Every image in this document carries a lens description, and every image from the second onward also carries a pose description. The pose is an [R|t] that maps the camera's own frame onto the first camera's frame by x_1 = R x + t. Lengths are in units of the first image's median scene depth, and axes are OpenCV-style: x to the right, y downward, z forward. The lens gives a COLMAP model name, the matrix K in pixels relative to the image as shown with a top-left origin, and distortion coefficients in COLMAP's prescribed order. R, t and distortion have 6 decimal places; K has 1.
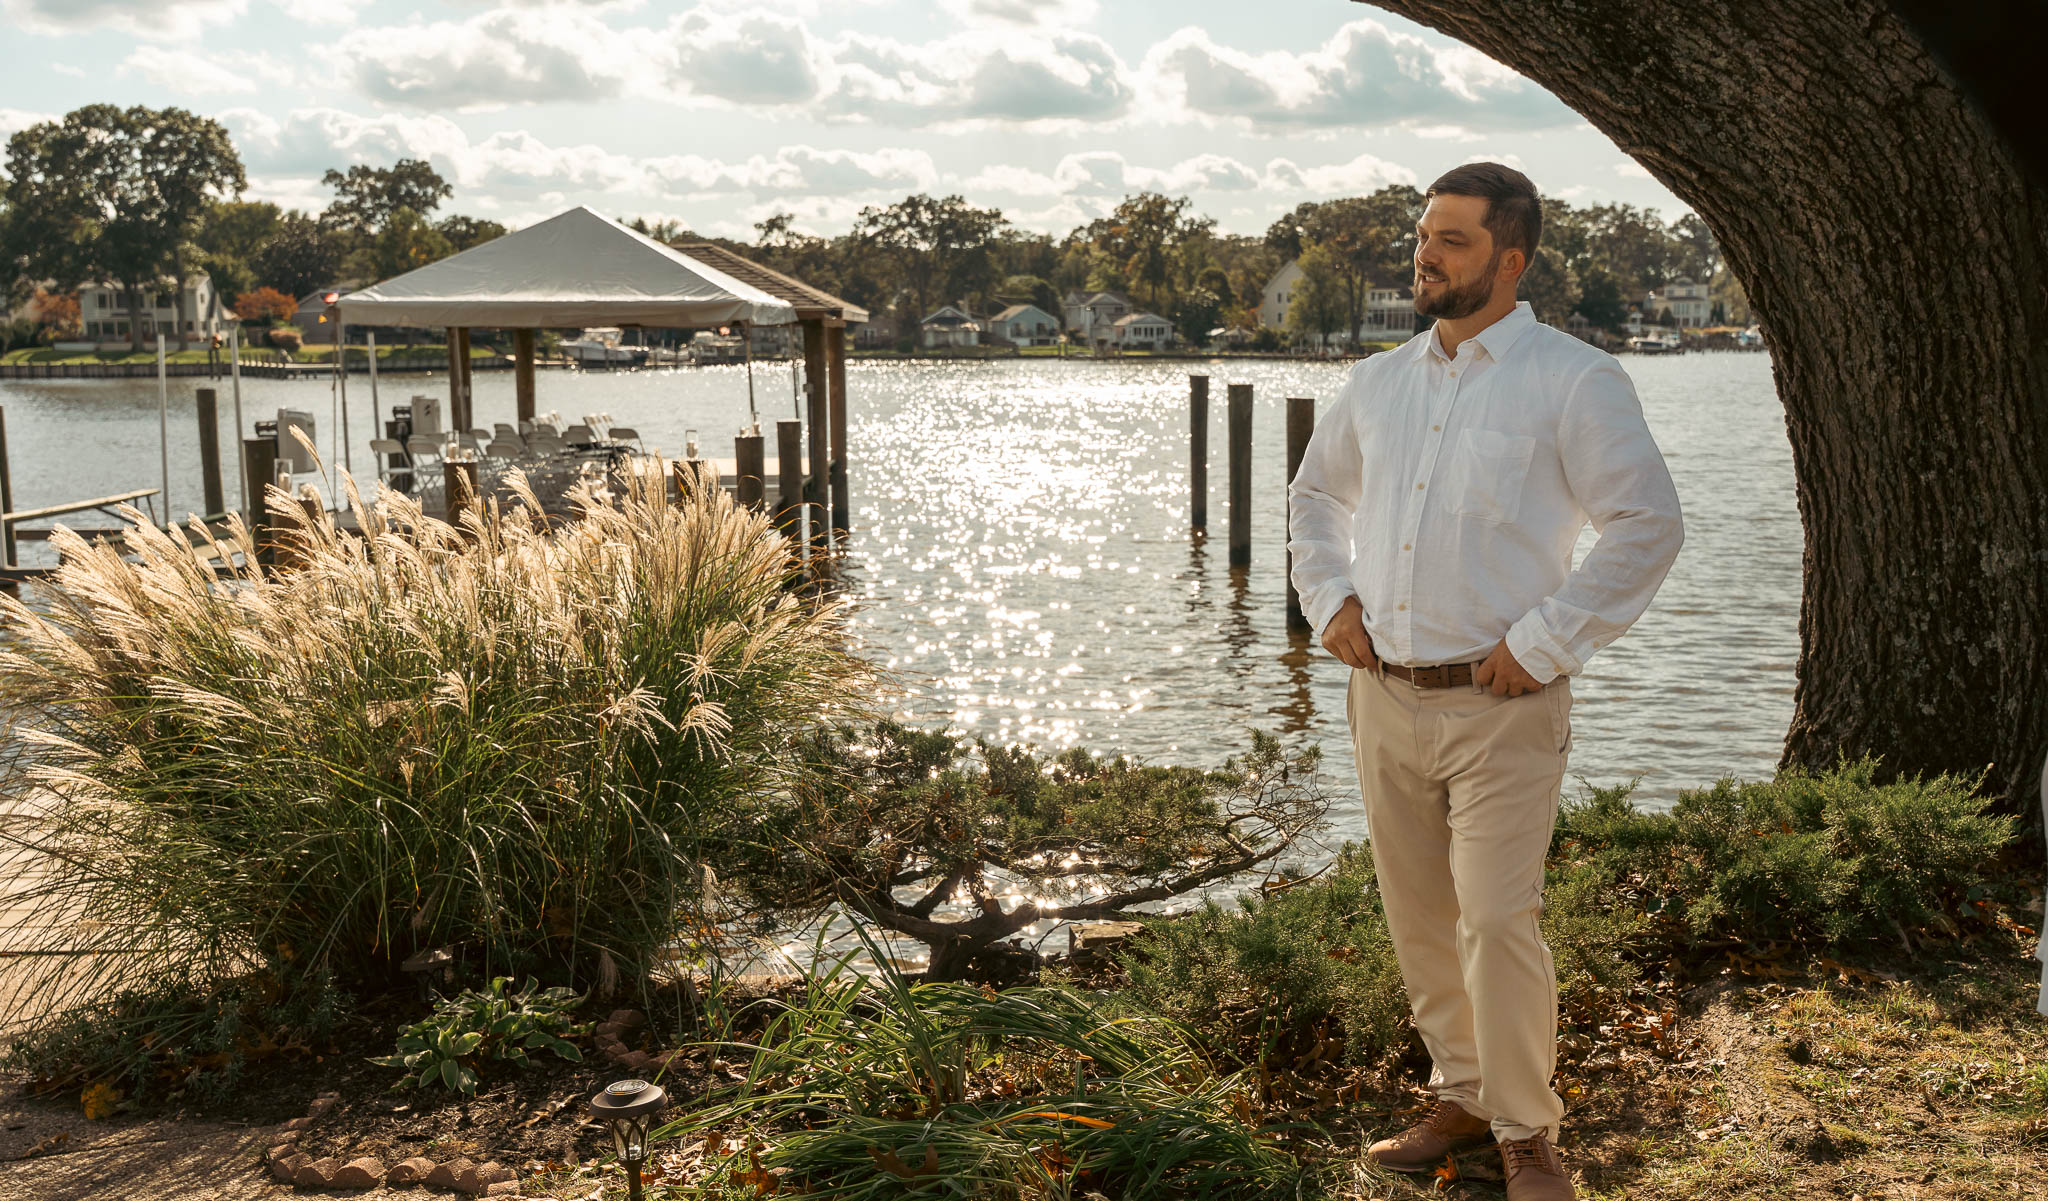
lens RADIAL K [[1834.3, 0, 1051.1], [0, 1834.3, 595.9], [0, 0, 1]] dist [0.010990, -0.002534]
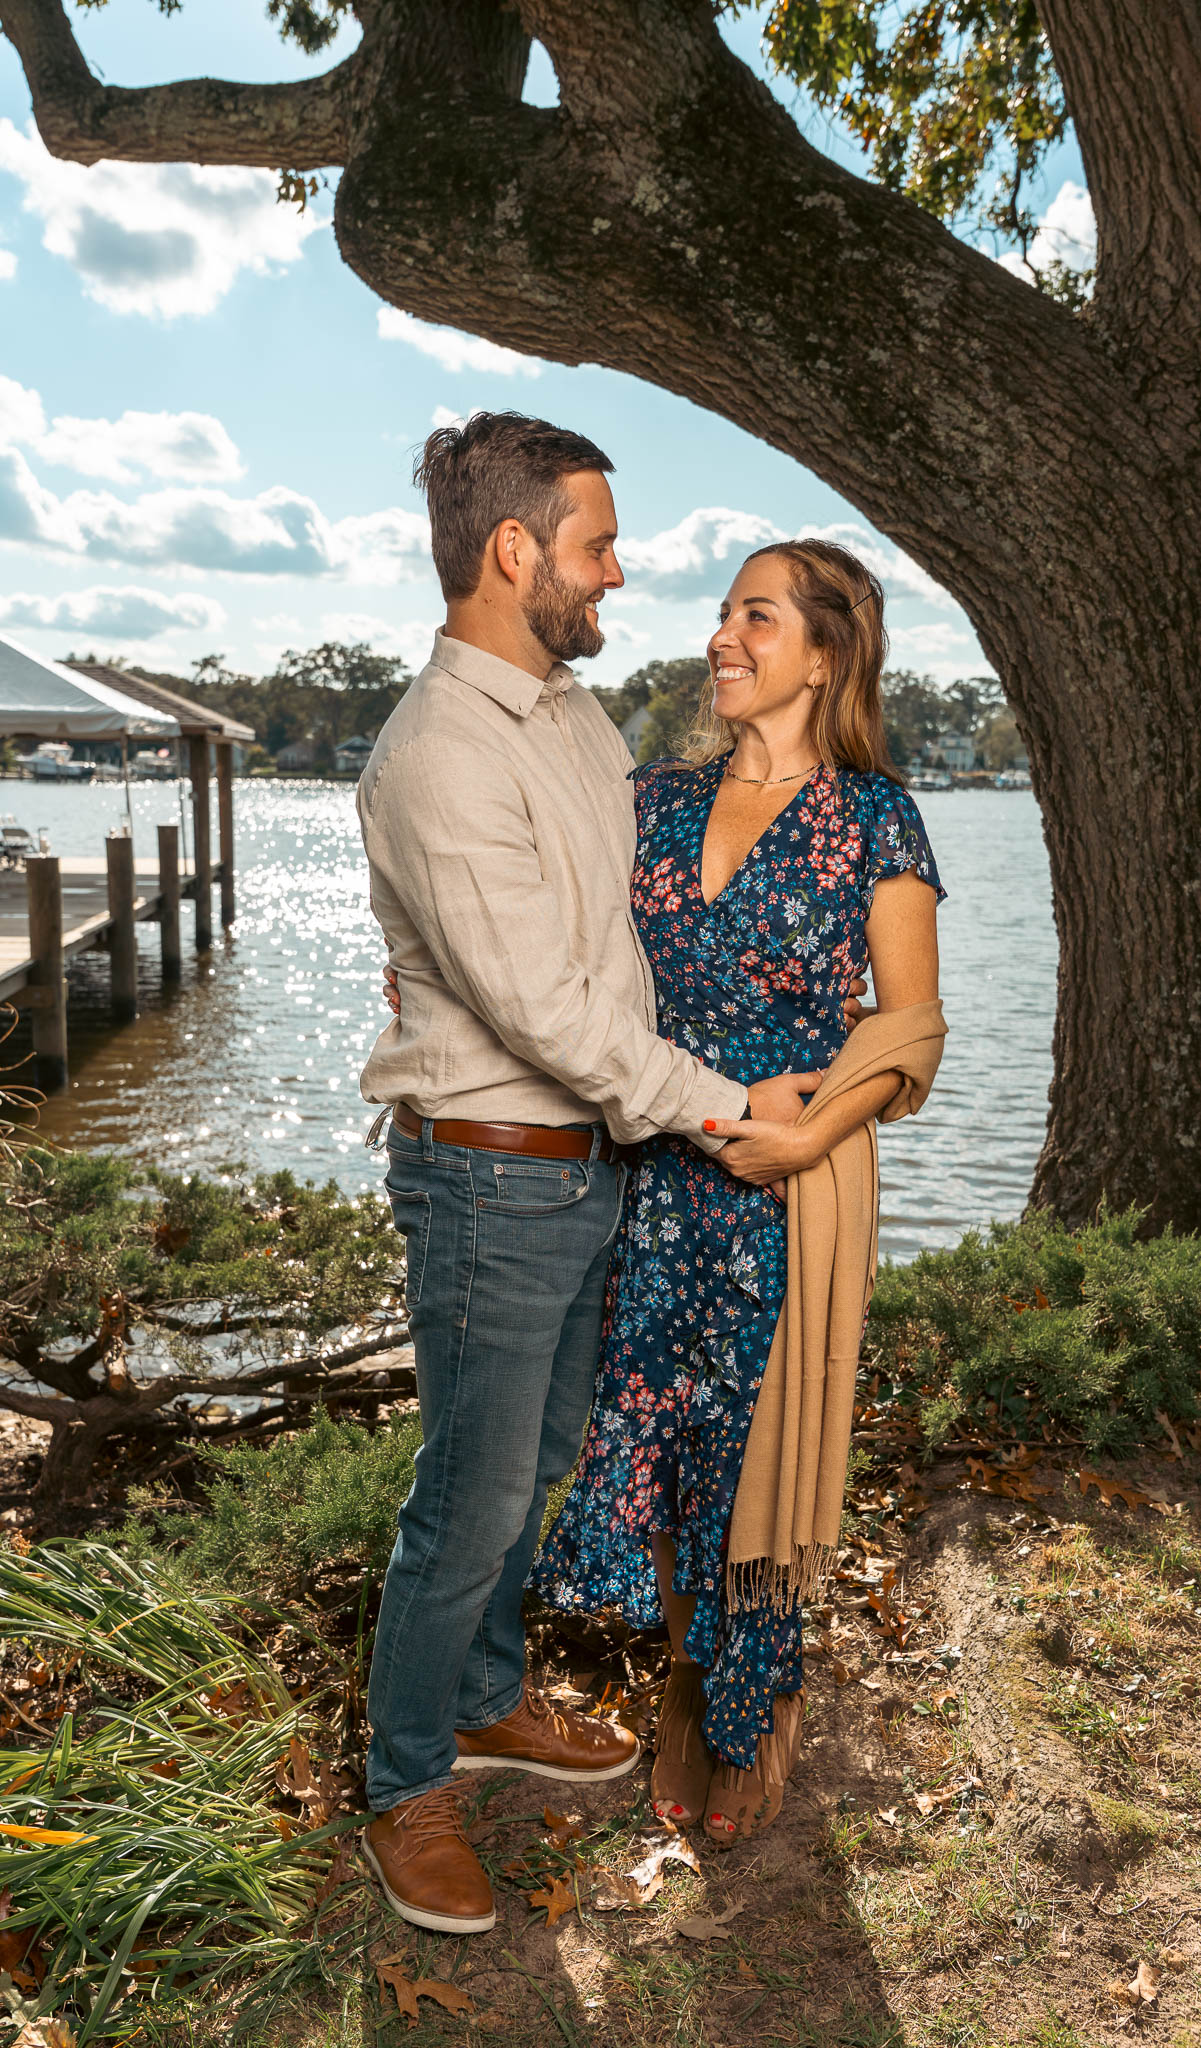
lens RADIAL K [[1532.9, 0, 606.3], [0, 1532.9, 1015.5], [0, 0, 1]] dist [0.016572, -0.011539]
pose [[0.993688, 0.009300, 0.111795, 0.102916], [-0.011621, 0.999730, 0.020132, -0.012877], [-0.111578, -0.021304, 0.993527, 0.272578]]
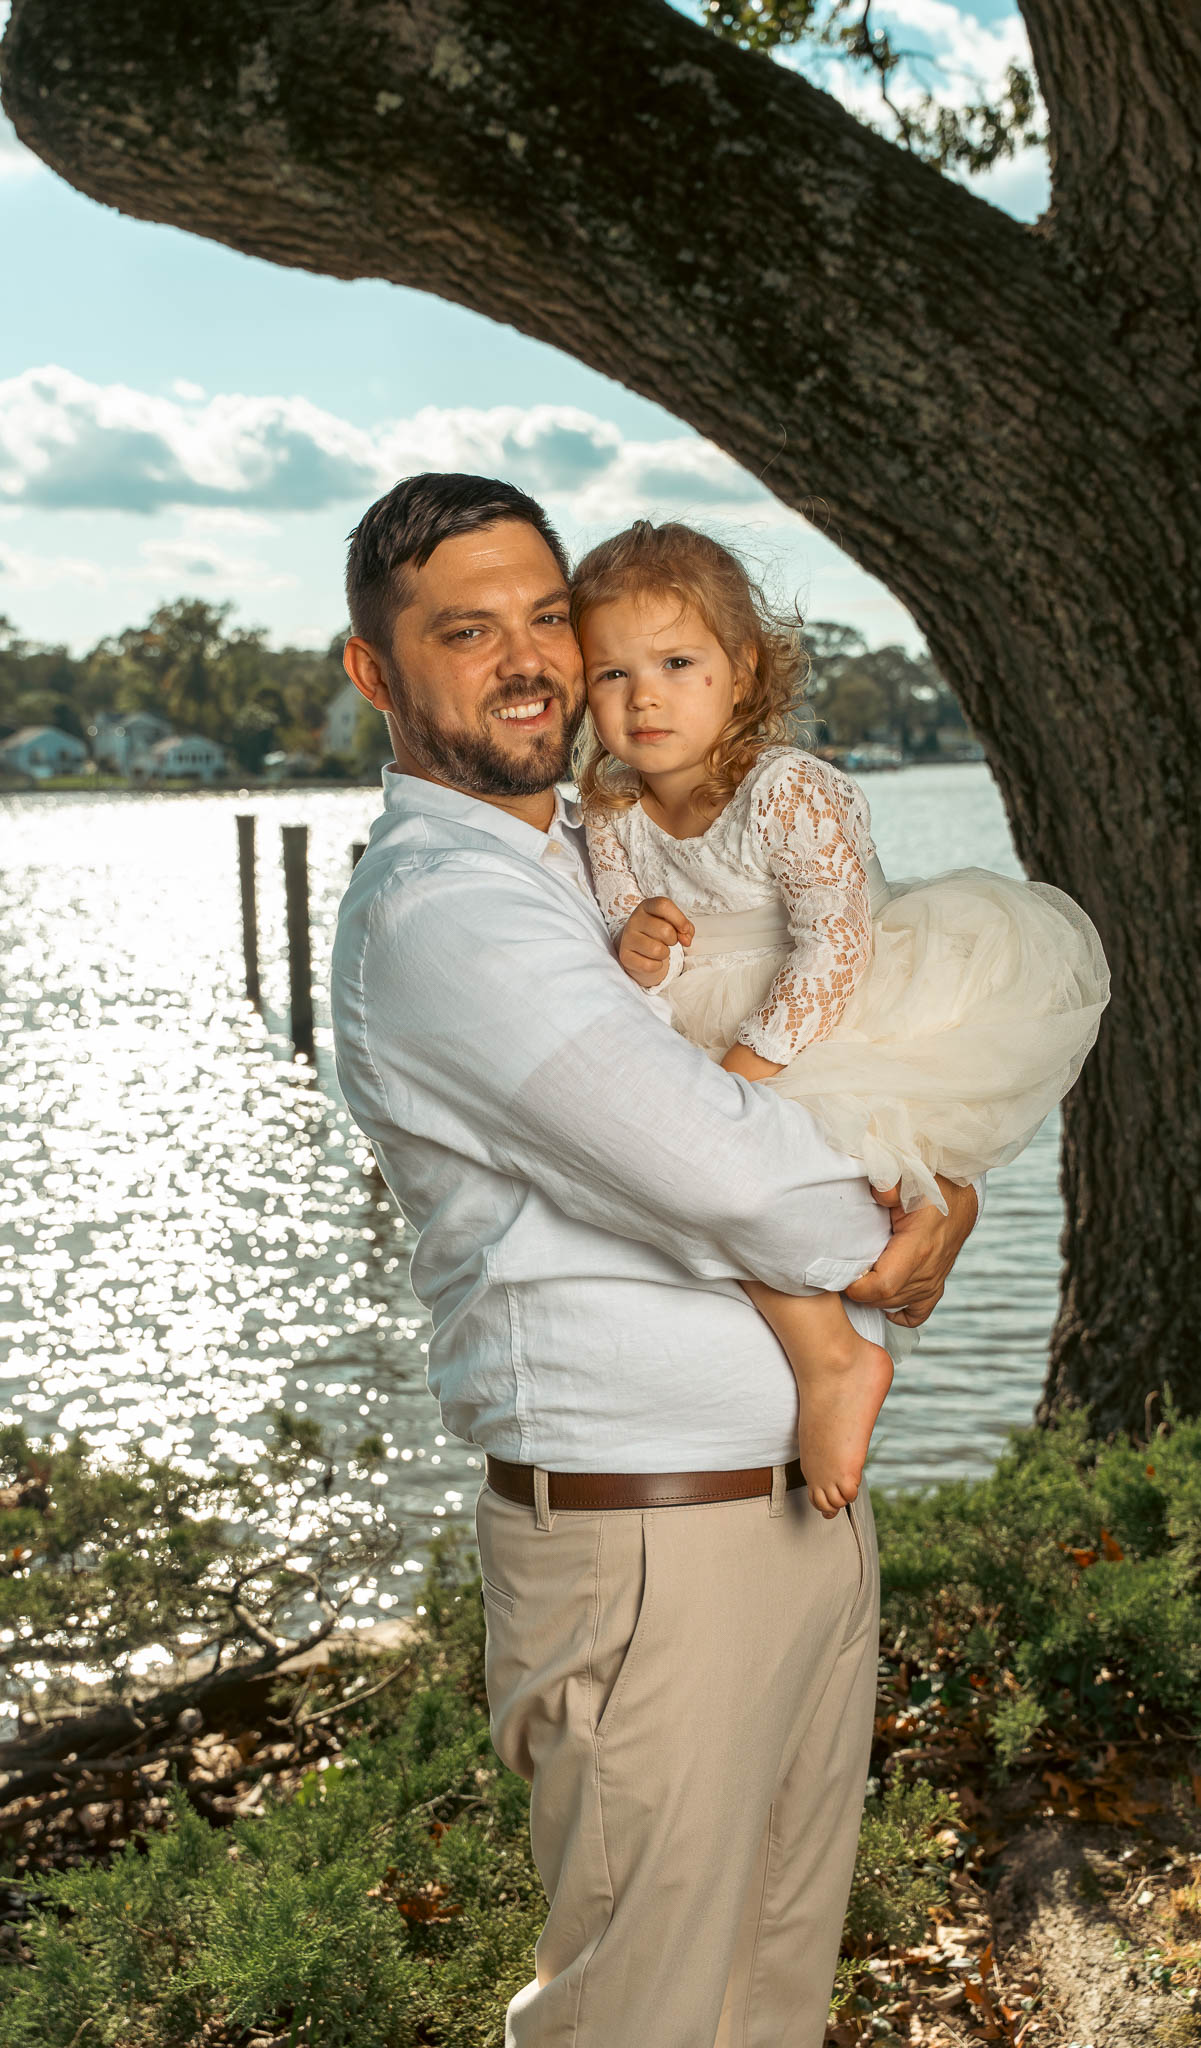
lens RADIAL K [[2134.8, 0, 620.8], [0, 2134.8, 1027.1], [0, 0, 1]] dist [0.010885, 0.000000]
pose [[0.969173, -0.040203, 0.243078, 0.052517], [0.044438, 0.998941, -0.011962, -0.042929], [-0.242340, 0.022395, 0.969933, 0.266058]]
